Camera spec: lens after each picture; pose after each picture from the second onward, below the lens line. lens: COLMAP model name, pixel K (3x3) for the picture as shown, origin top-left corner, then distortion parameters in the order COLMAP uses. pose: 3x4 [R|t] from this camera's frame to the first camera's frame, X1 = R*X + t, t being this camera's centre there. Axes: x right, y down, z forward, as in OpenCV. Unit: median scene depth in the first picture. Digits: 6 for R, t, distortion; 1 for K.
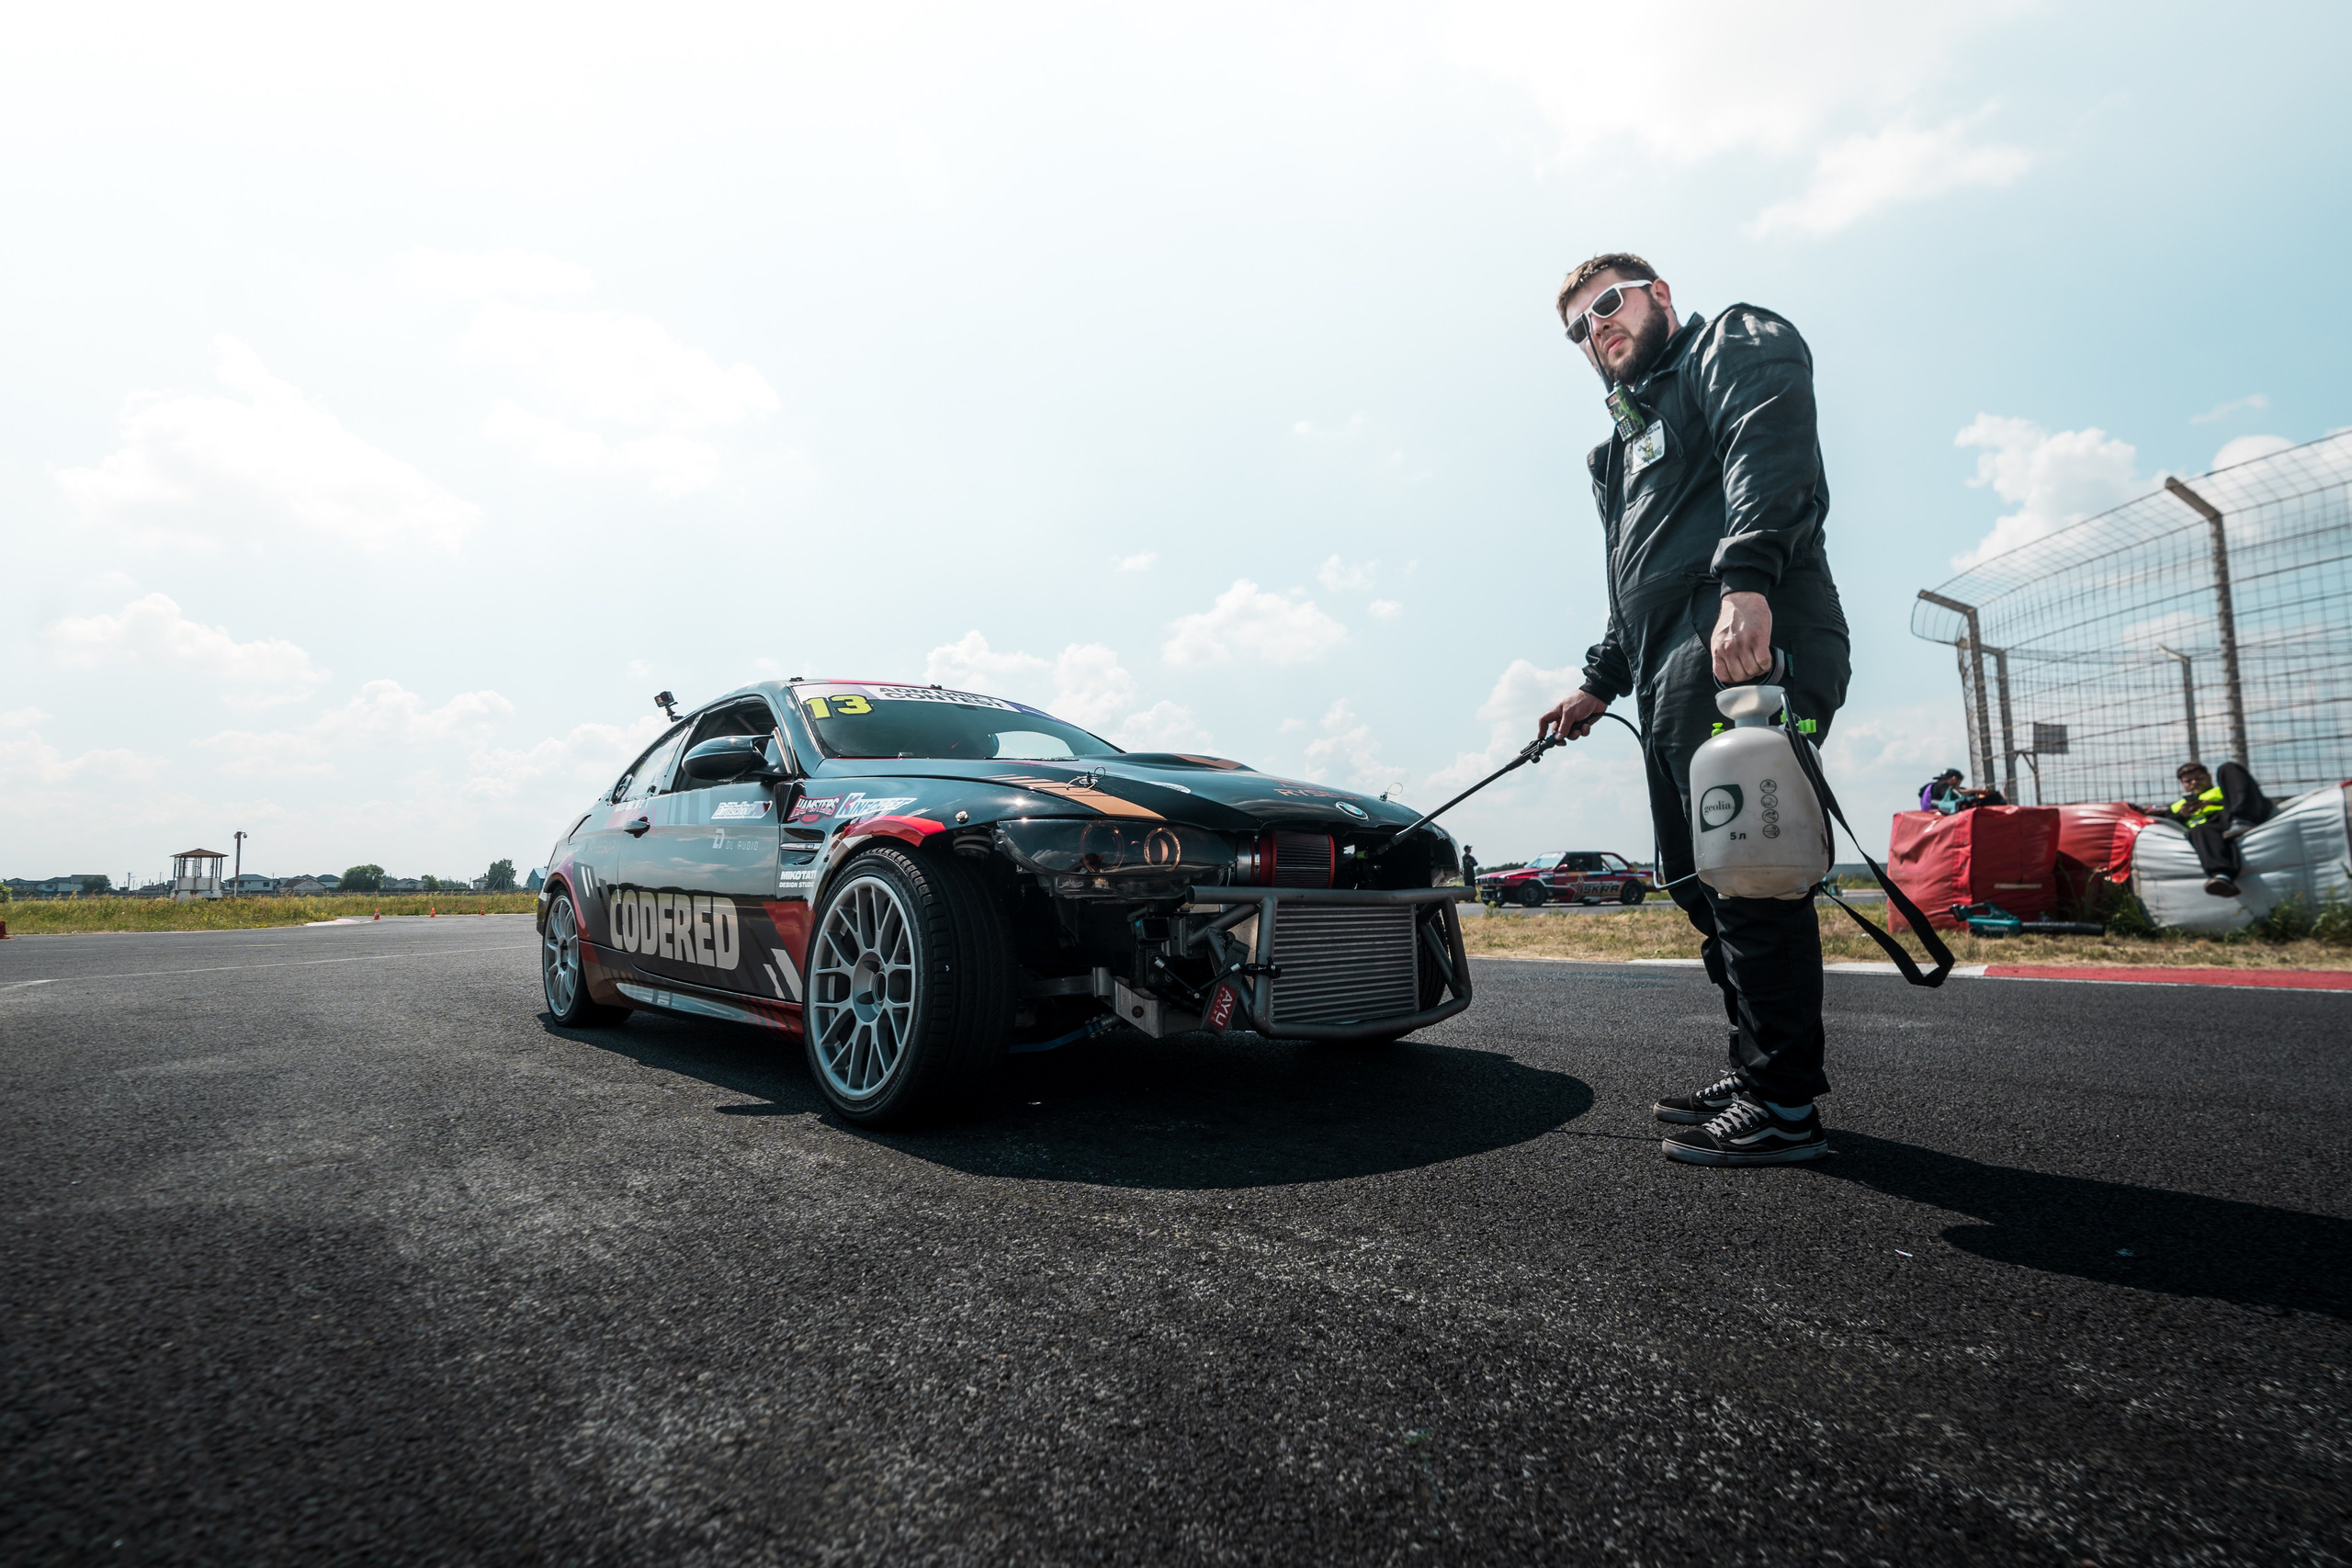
lens RADIAL K [[1093.2, 0, 1176.0], [0, 1093.2, 723.0], [0, 0, 1]] dist [-0.002582, 0.004776]
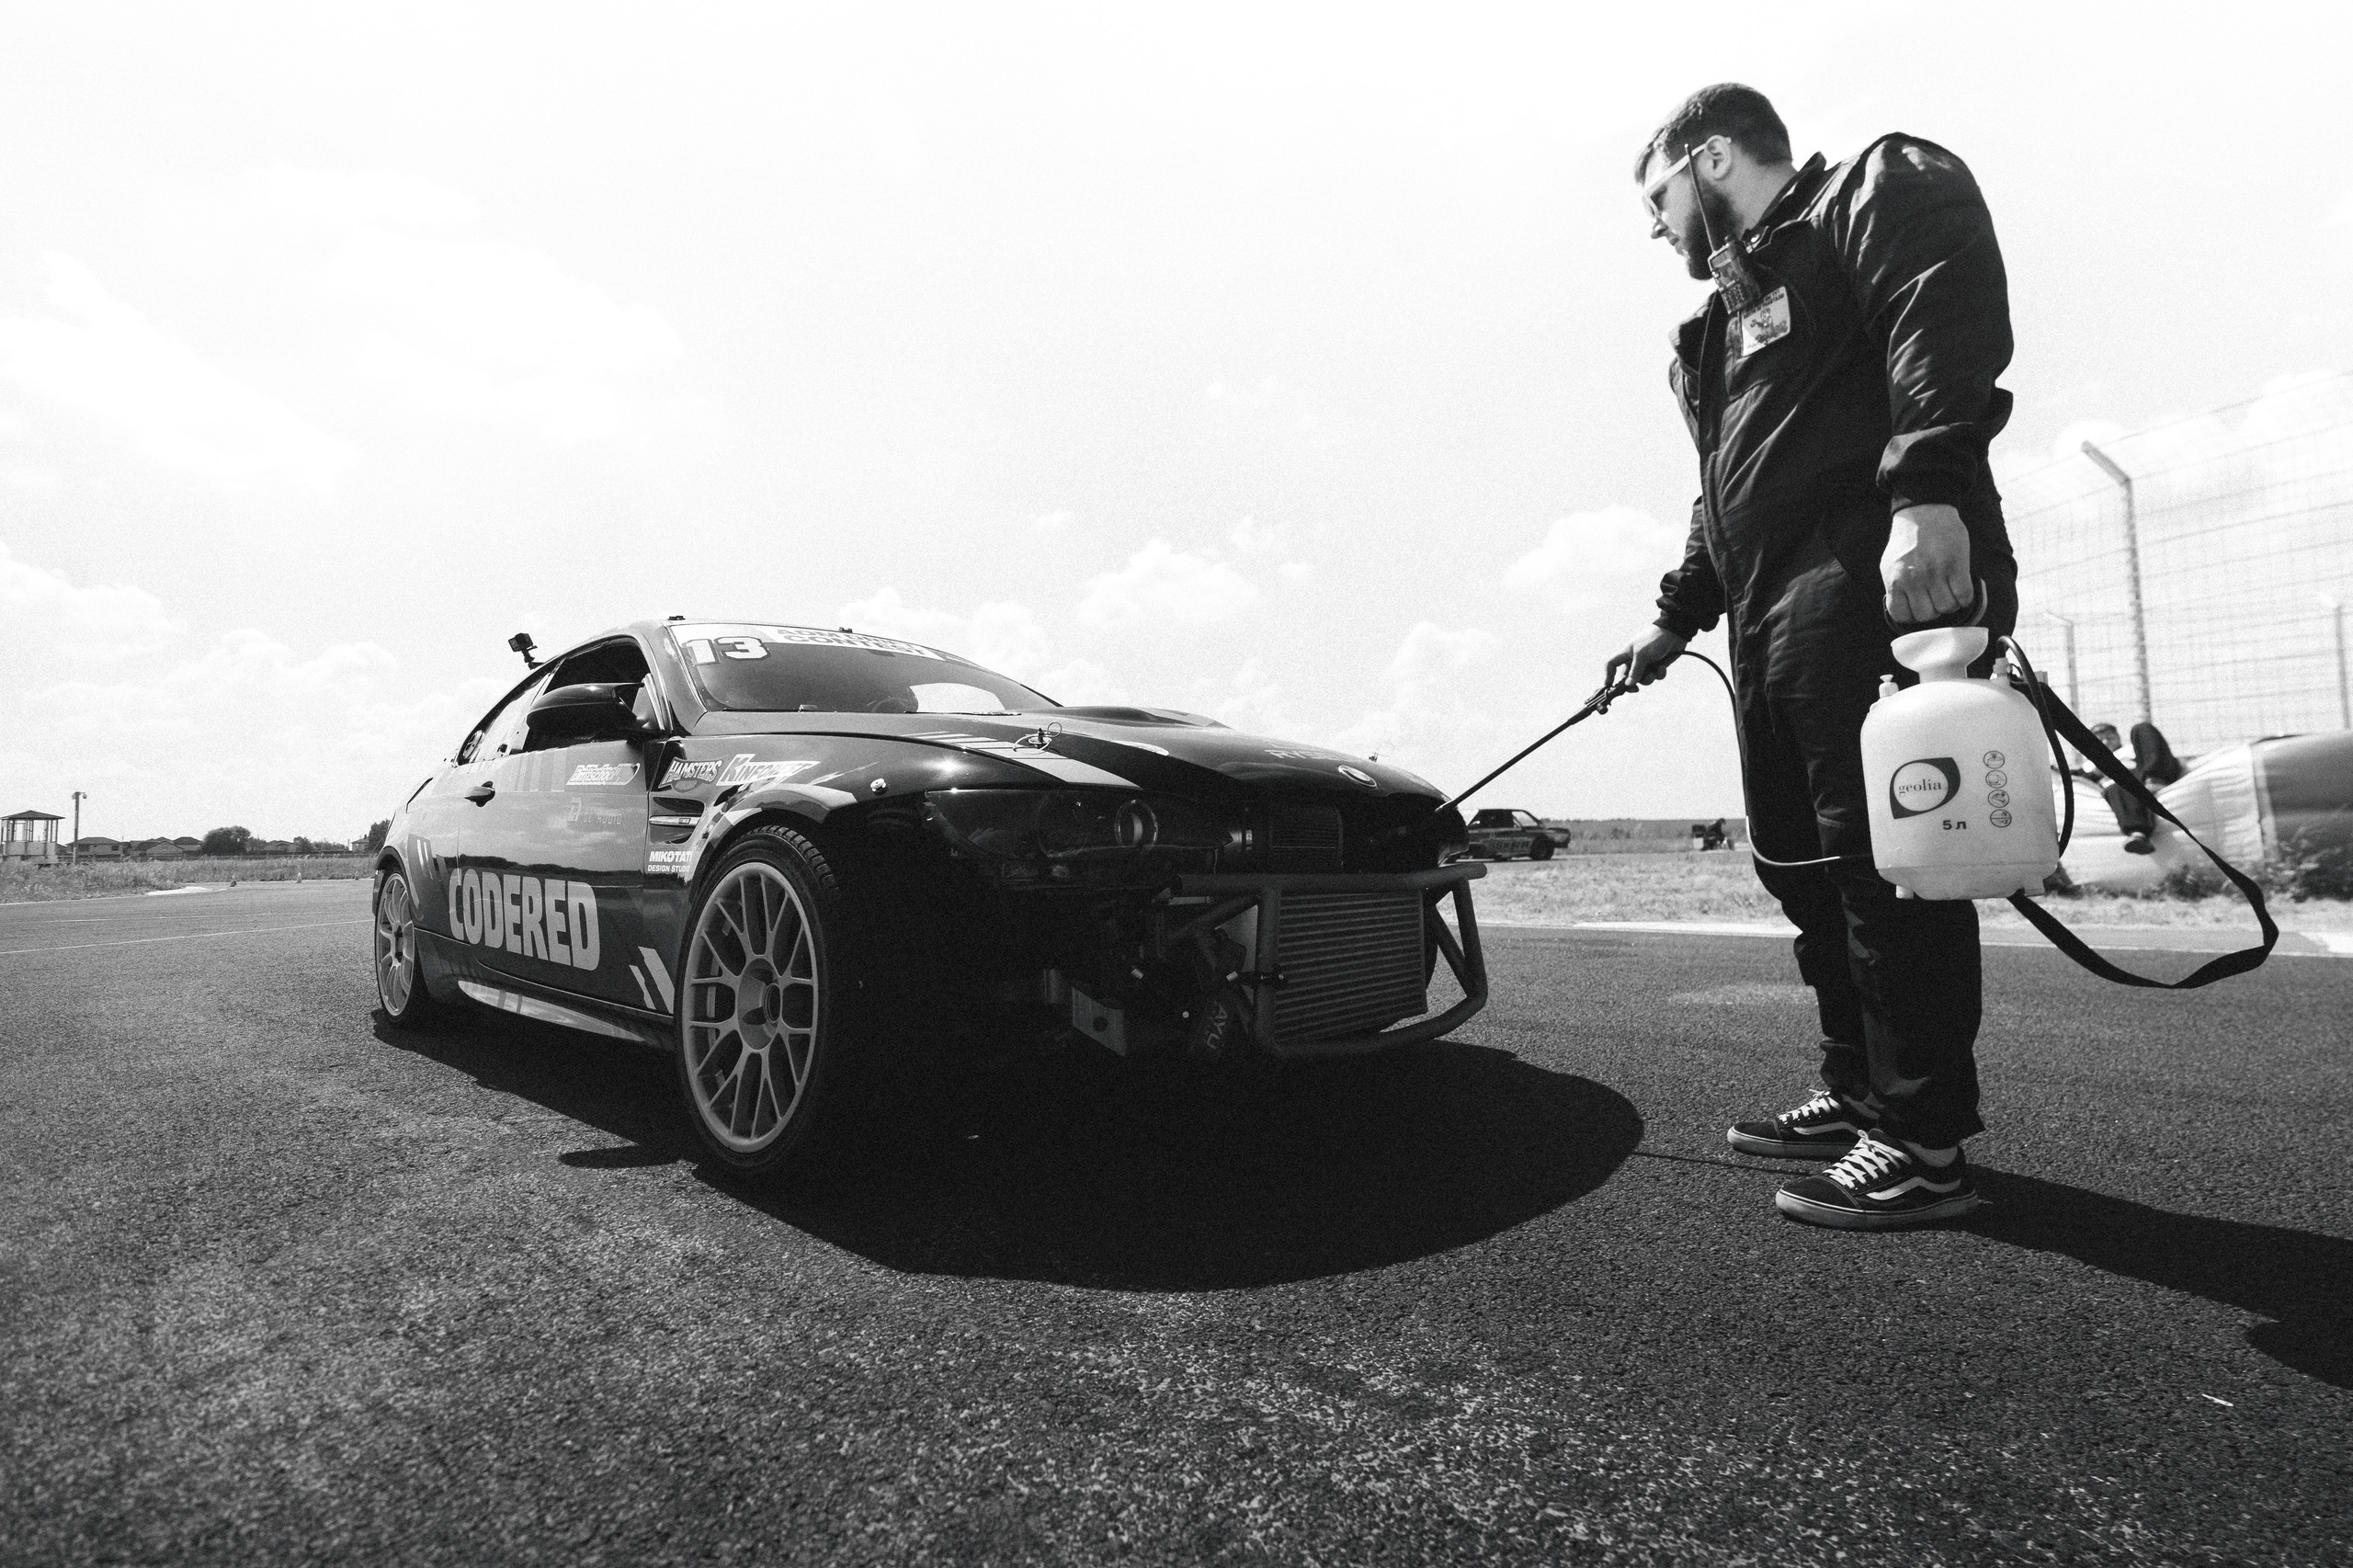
lens RADIAL K [[1093.8, 0, 1176.5], [0, 1093.8, 722.9], [0, 0, 1]] dist [-0.002582, 0.004776]
pose [[0.997119, 0.002777, 0.075799, -0.043825], [-0.005702, 0.999246, 0.038397, 0.009946], [-0.075635, -0.038718, 0.996384, 0.211286]]
